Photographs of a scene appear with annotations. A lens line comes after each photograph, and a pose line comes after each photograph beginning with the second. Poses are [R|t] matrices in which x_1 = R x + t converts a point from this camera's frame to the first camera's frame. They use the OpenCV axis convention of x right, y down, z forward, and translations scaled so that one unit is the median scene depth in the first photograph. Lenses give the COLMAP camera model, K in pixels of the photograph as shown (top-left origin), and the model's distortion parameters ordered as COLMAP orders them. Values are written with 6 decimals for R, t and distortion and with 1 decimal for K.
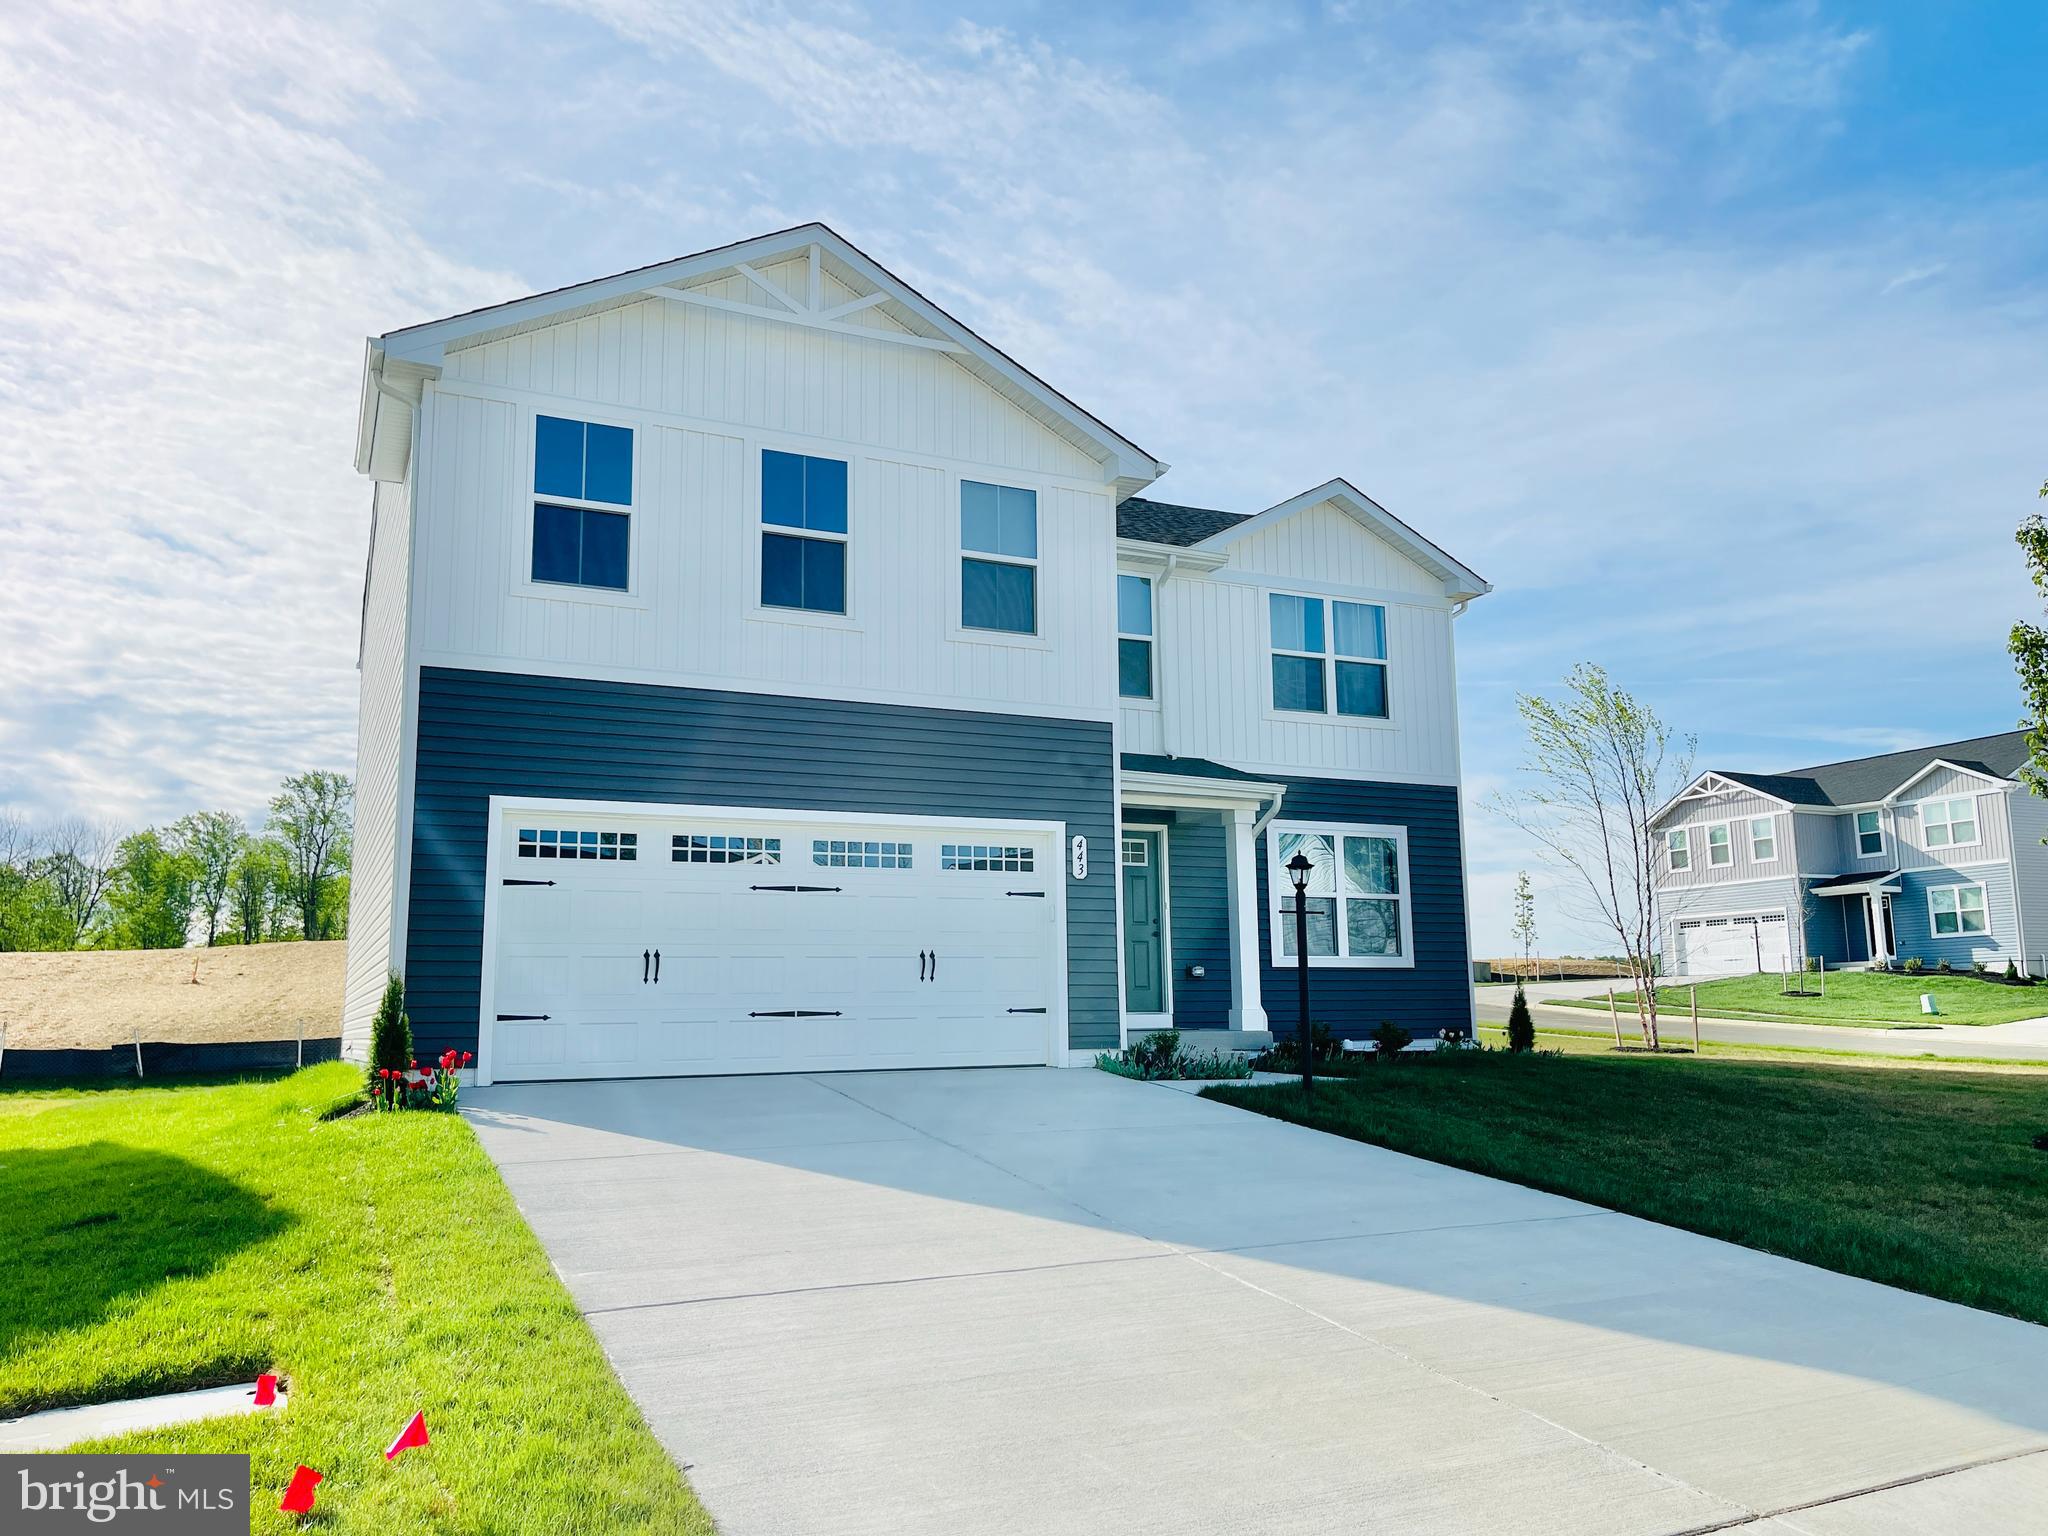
lens RADIAL K [[1582.3, 0, 1013.5], [0, 1582.3, 767.7], [0, 0, 1]] dist [0.013270, -0.007105]
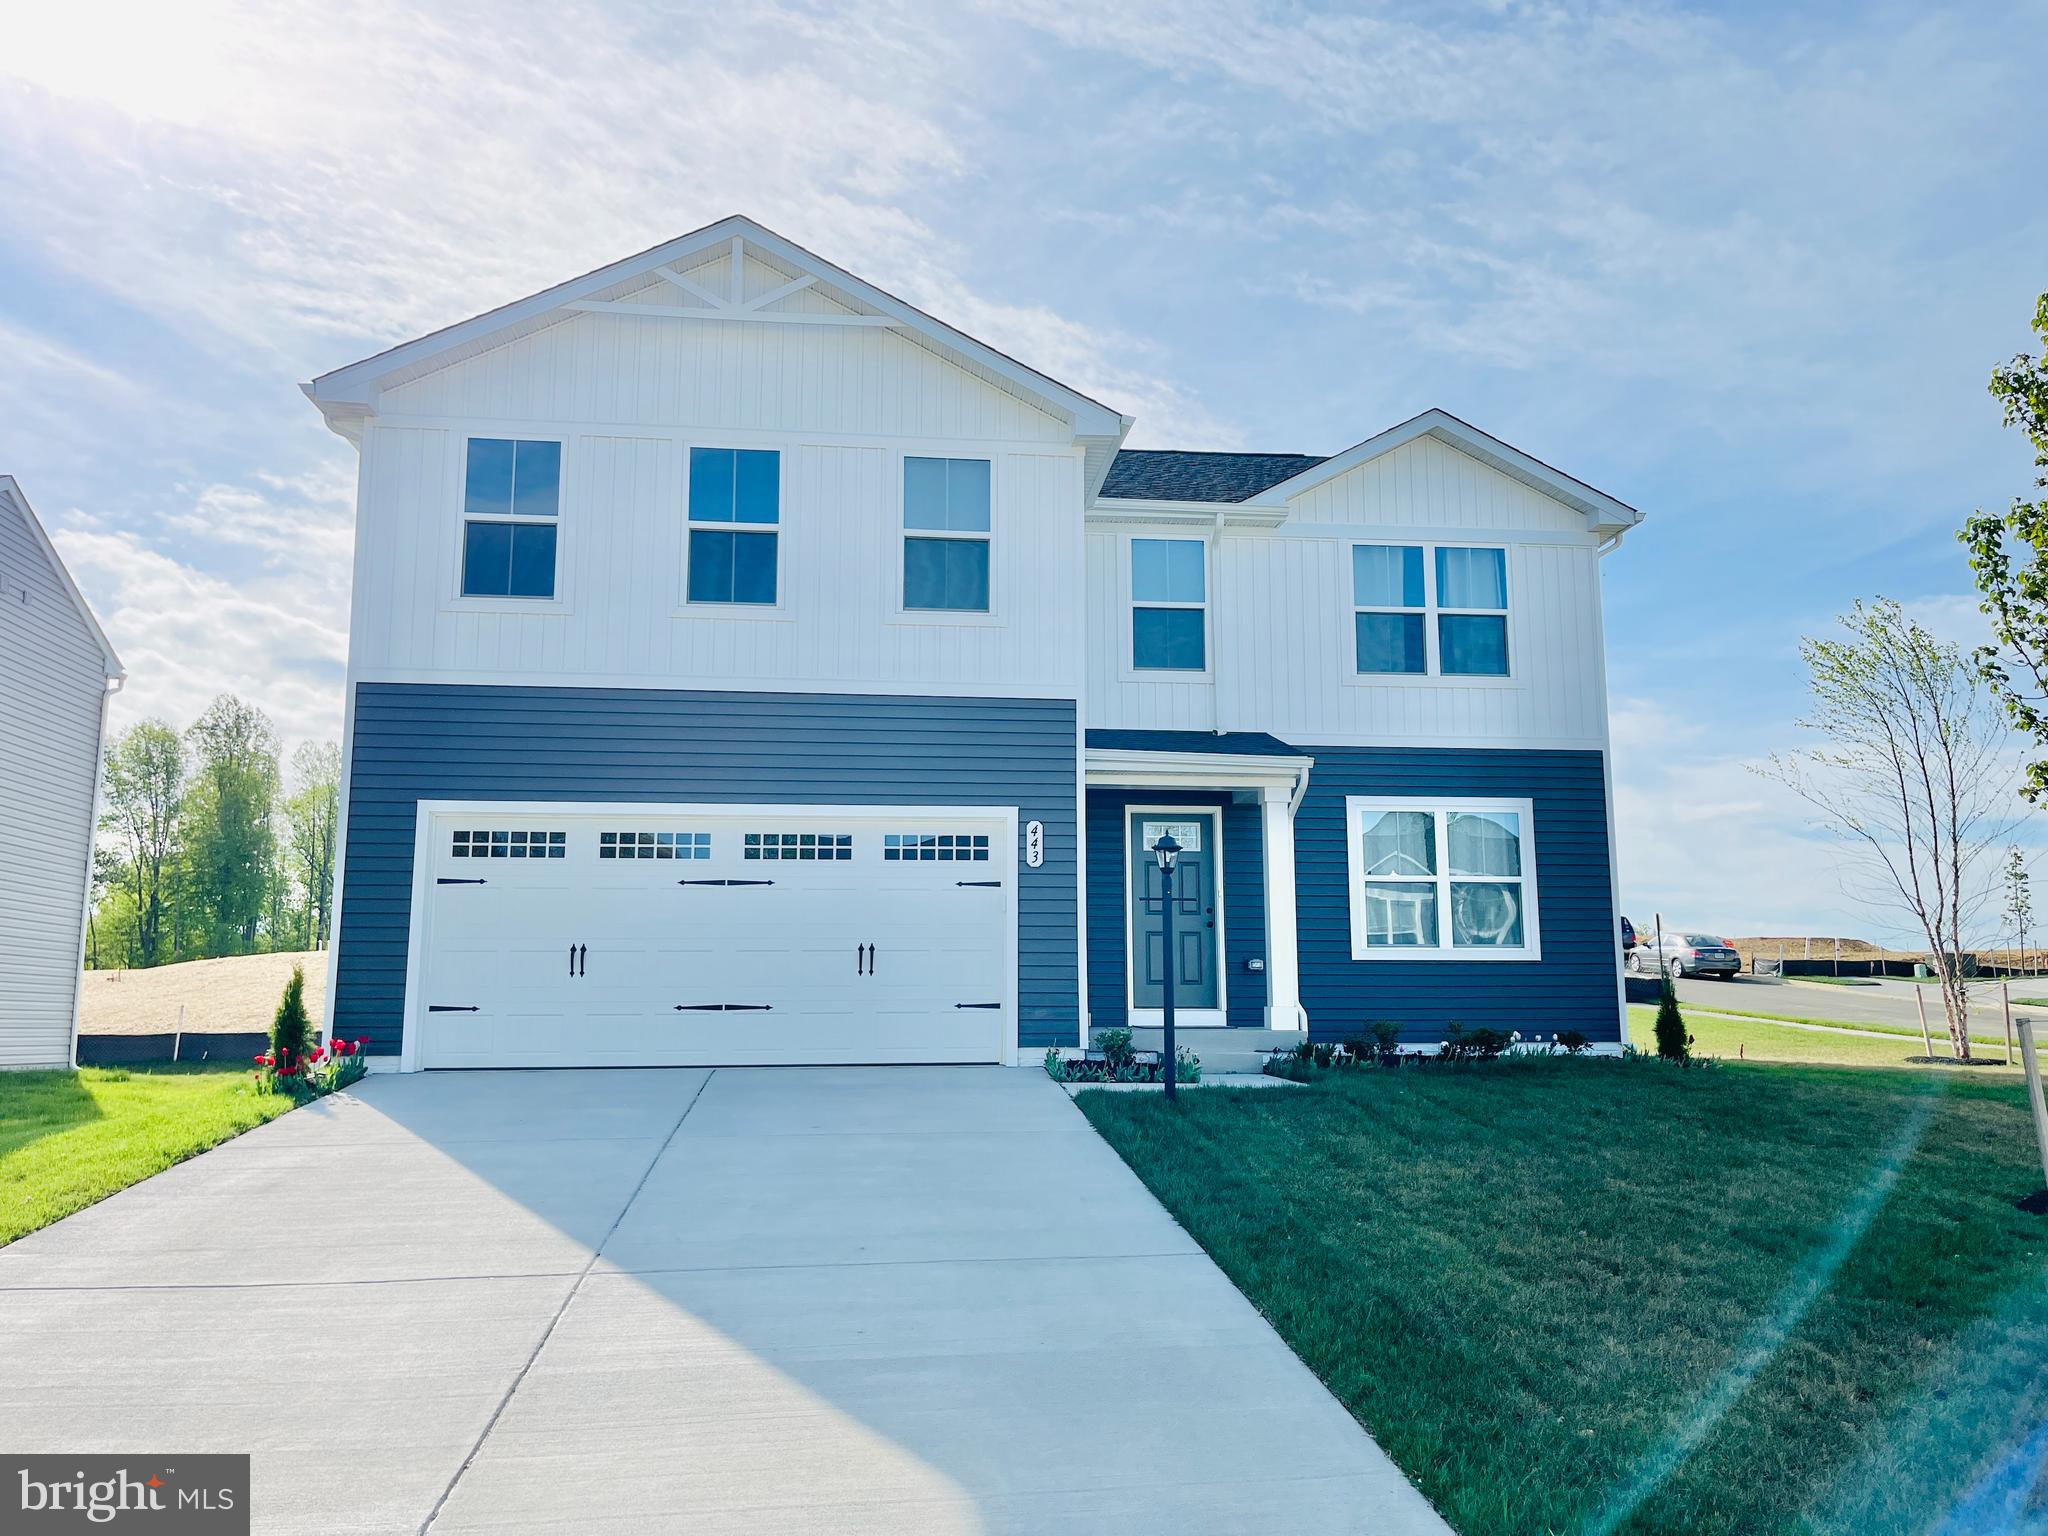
lens RADIAL K [[1582.3, 0, 1020.4], [0, 1582.3, 768.0], [0, 0, 1]] dist [0.013270, -0.007105]
pose [[0.944093, -0.043257, -0.326829, 0.340650], [0.043594, 0.999029, -0.006296, 0.017190], [0.326784, -0.008304, 0.945062, 0.107744]]
